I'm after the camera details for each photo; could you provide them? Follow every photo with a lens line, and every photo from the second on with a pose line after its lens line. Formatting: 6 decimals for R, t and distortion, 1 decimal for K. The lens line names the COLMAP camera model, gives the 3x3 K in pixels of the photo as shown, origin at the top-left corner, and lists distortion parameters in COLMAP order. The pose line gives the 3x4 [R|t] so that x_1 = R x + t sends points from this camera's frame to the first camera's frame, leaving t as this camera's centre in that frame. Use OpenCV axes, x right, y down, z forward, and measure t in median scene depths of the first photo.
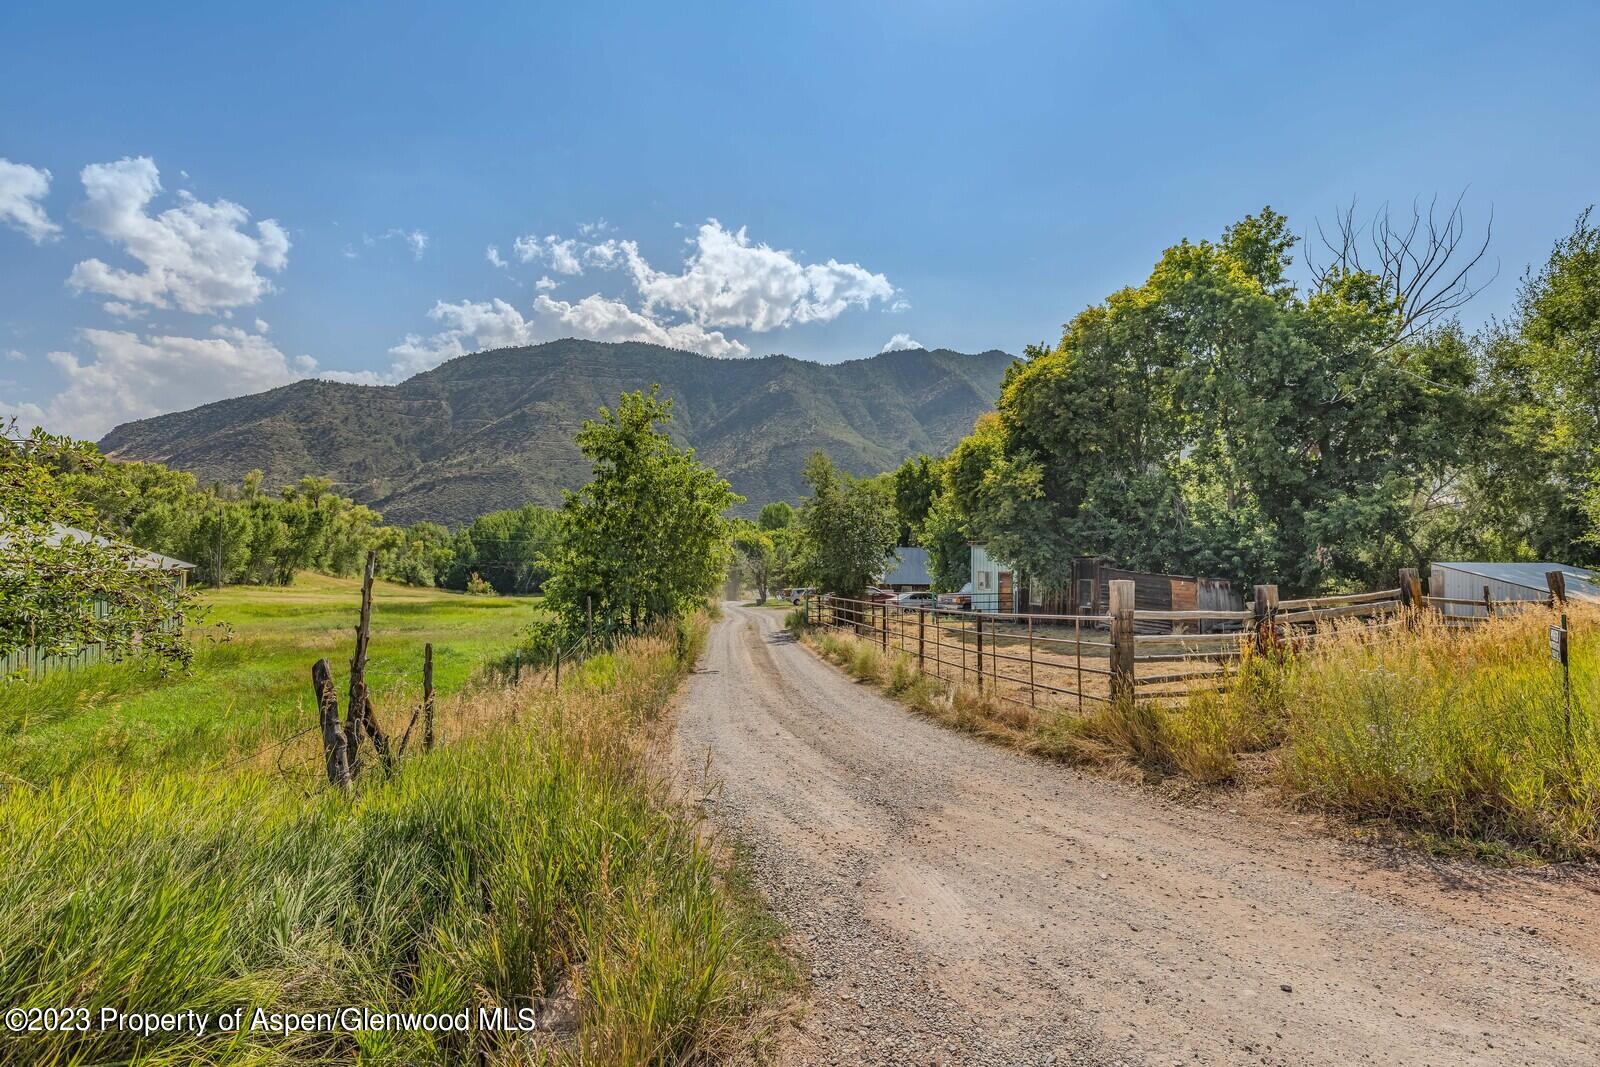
lens RADIAL K [[778.8, 0, 800.0], [0, 778.8, 533.5], [0, 0, 1]] dist [0.001676, -0.000093]
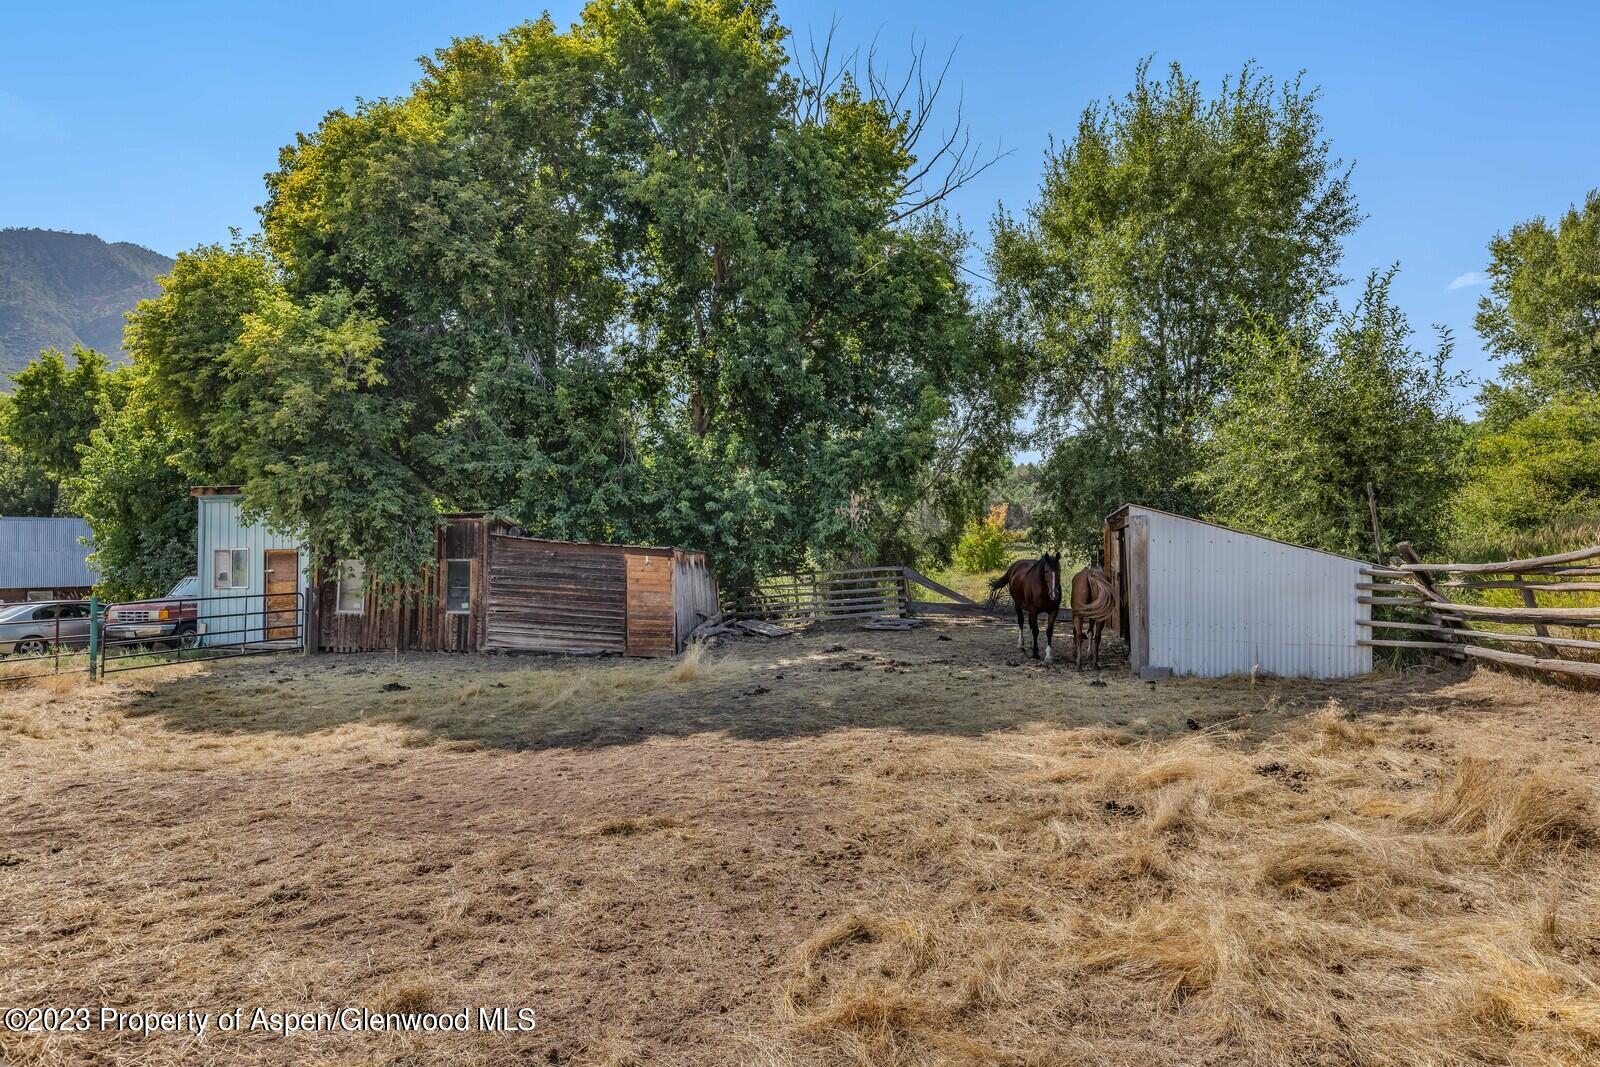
lens RADIAL K [[917.2, 0, 800.5], [0, 917.2, 524.0], [0, 0, 1]] dist [0.001224, 0.001374]
pose [[0.687822, 0.008746, 0.725827, 0.079599], [-0.011476, 0.999933, -0.001174, 0.033849], [-0.725789, -0.007522, 0.687877, 0.416771]]
